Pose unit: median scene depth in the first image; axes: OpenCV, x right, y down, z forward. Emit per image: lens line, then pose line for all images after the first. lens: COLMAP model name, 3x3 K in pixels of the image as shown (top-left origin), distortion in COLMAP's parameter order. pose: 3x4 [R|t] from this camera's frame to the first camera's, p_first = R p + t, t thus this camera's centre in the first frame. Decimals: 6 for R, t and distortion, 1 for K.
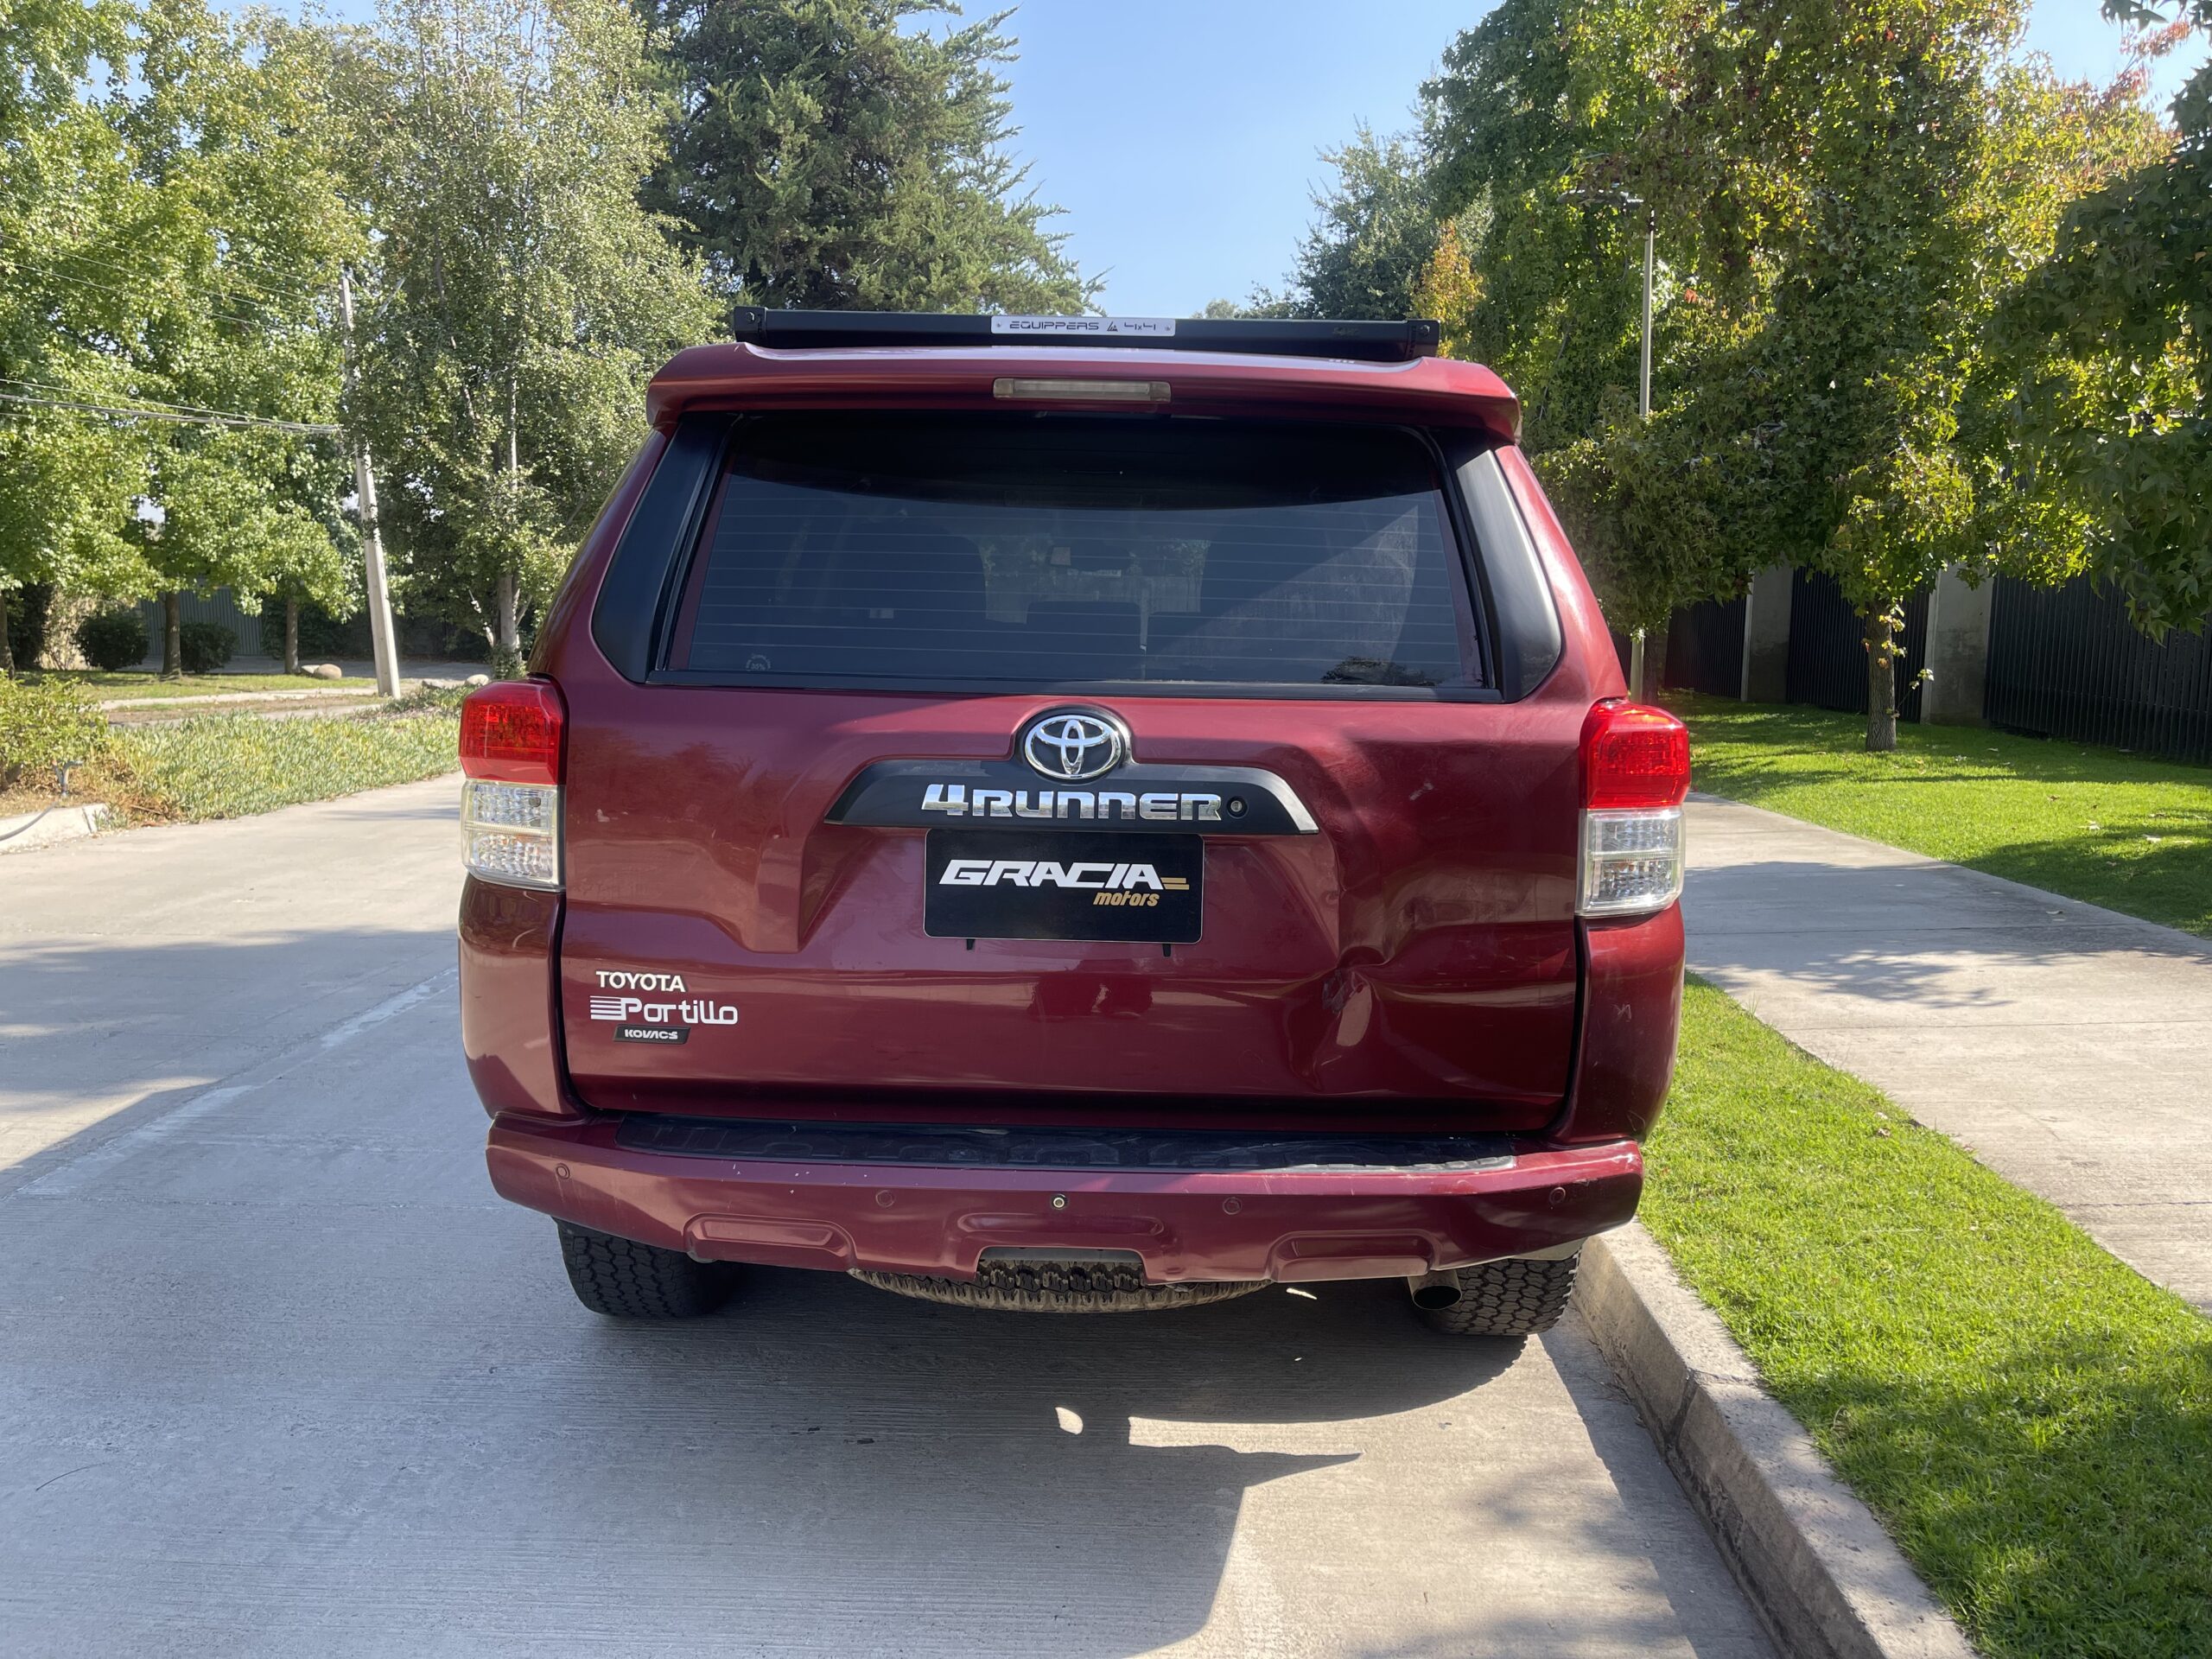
lens RADIAL K [[1666.8, 0, 1094.4], [0, 1666.8, 811.5], [0, 0, 1]] dist [0.093302, -0.113495]
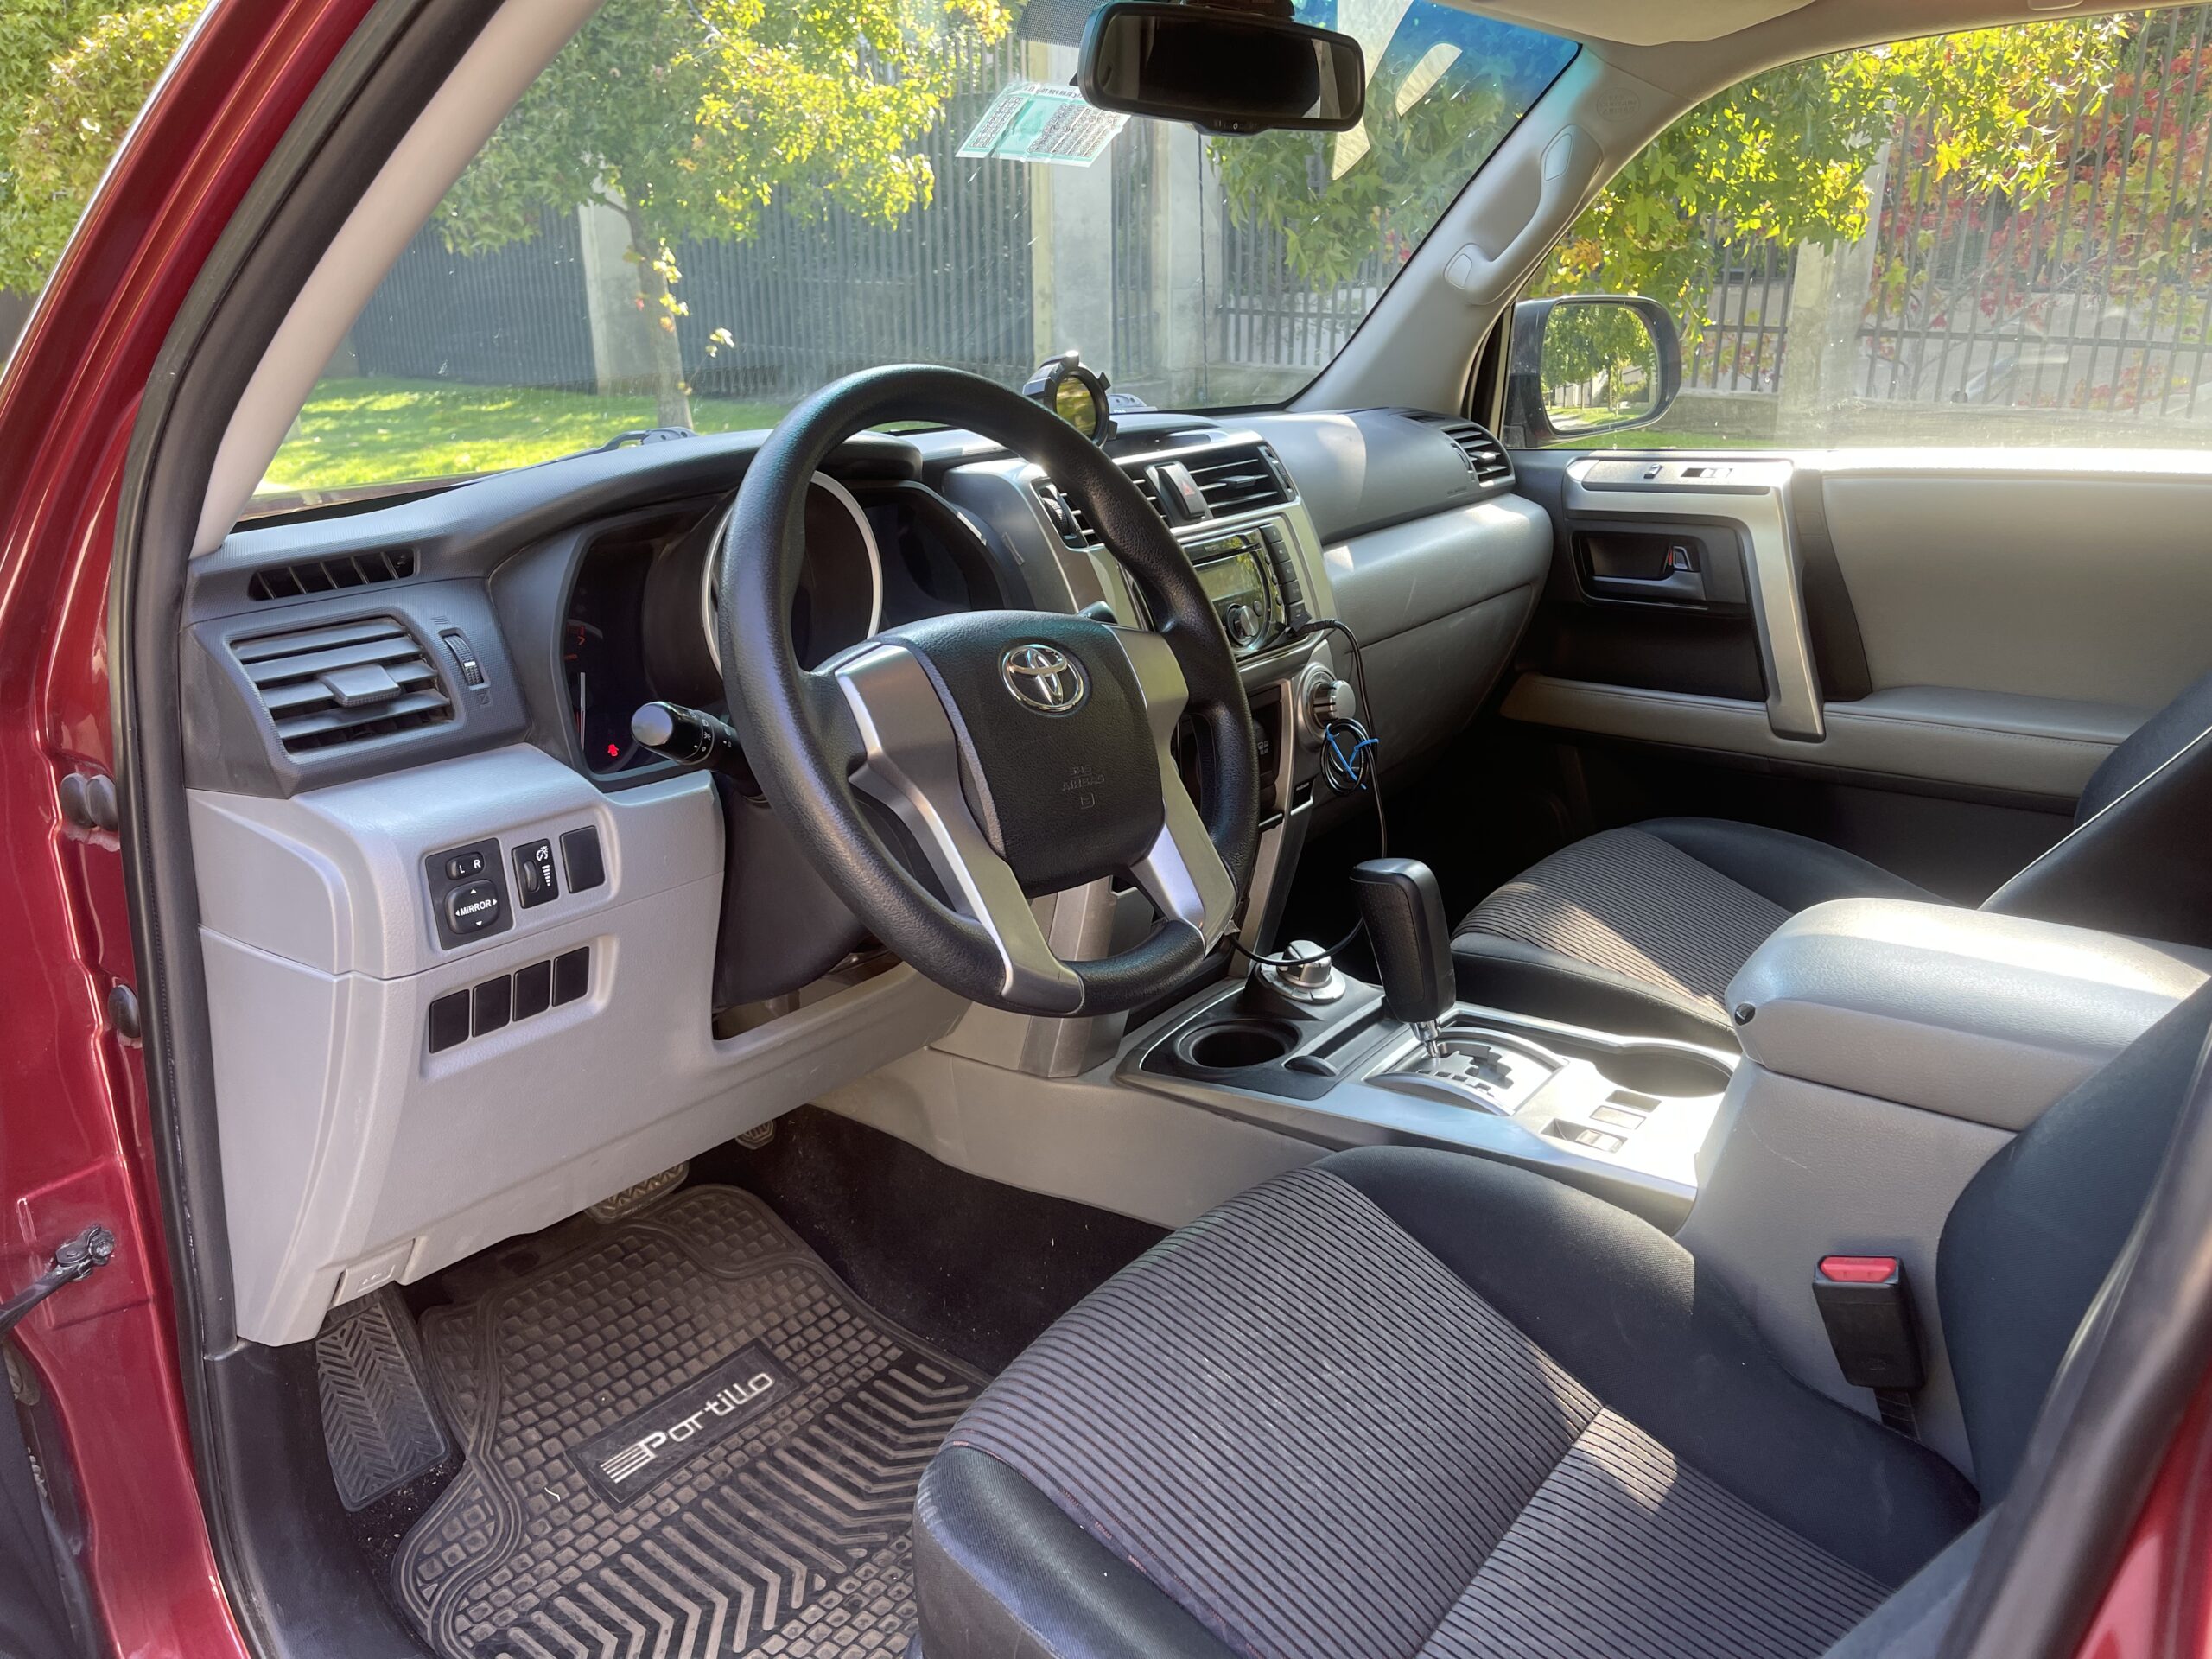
lens RADIAL K [[1694.6, 0, 1106.7], [0, 1694.6, 832.0], [0, 0, 1]] dist [0.062171, -0.095751]
pose [[0.603563, -0.279311, 0.746791, -0.089083], [0.117180, 0.957536, 0.263427, -0.050518], [-0.788658, -0.071485, 0.610663, 0.354038]]
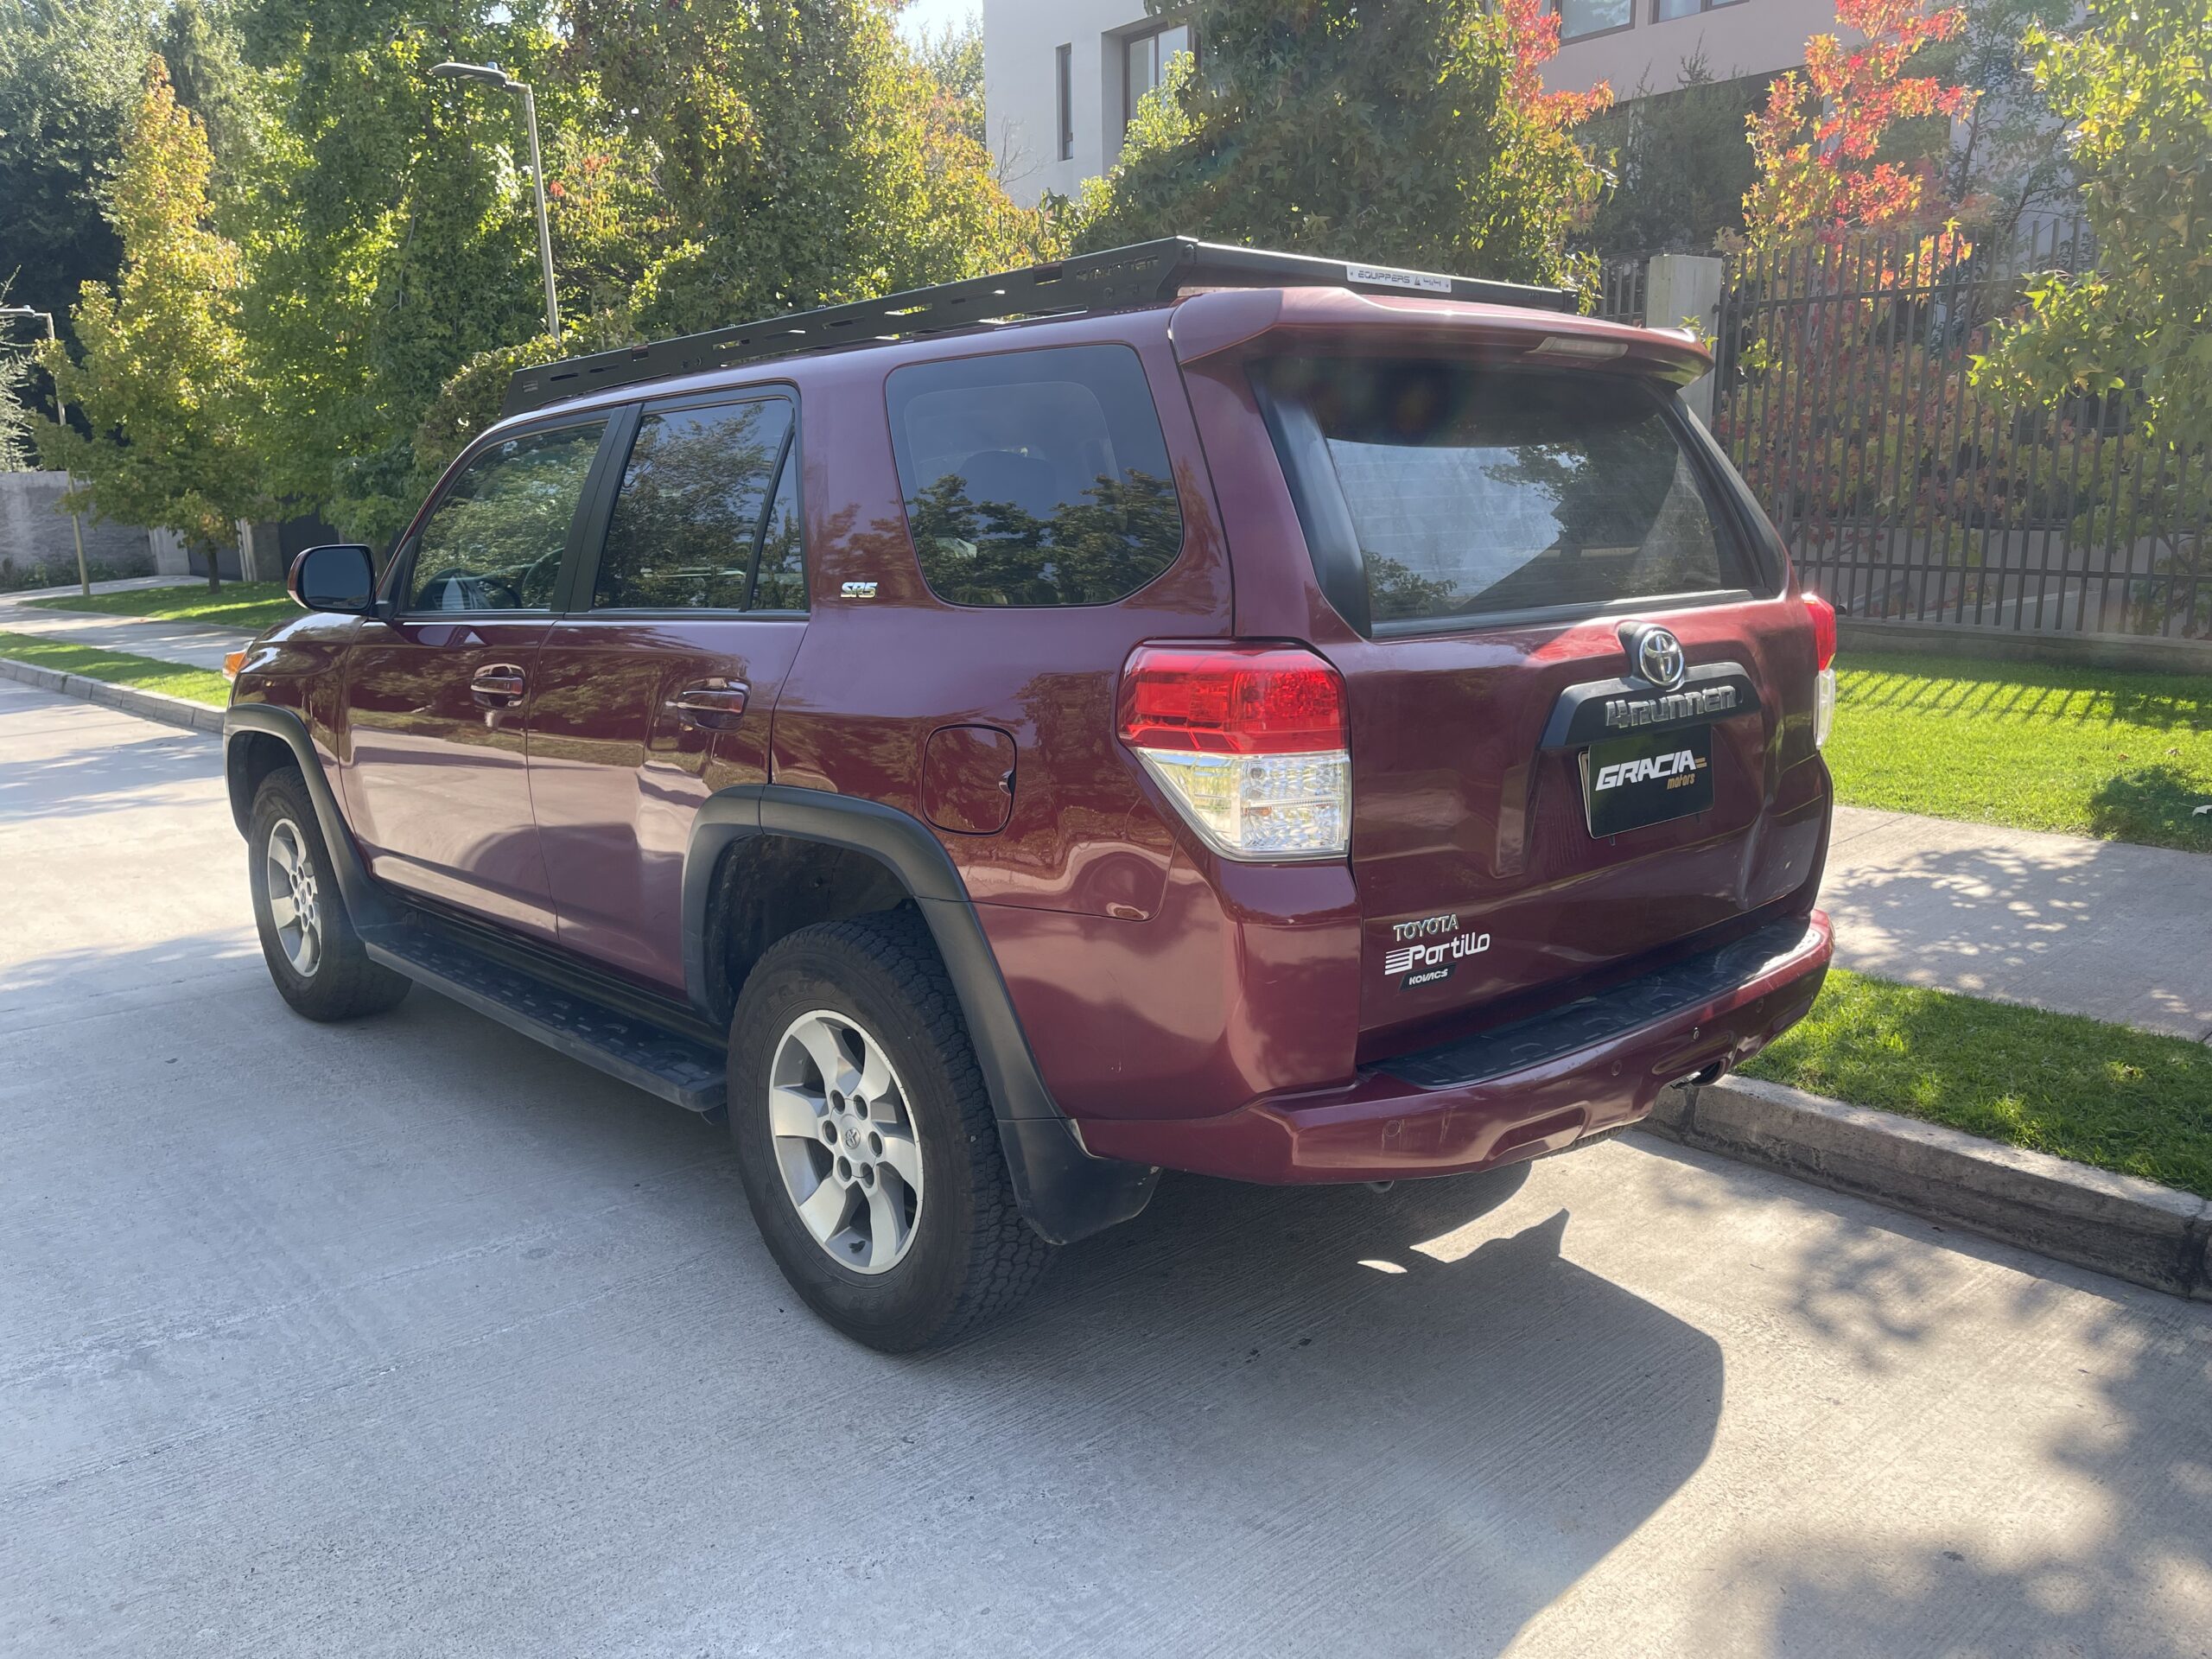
lens RADIAL K [[1678.9, 0, 1095.8], [0, 1678.9, 826.8], [0, 0, 1]] dist [0.065267, -0.082283]
pose [[0.727670, -0.156351, 0.667870, -0.200929], [0.109125, 0.987662, 0.112319, -0.017778], [-0.677191, -0.008849, 0.735754, 0.070163]]
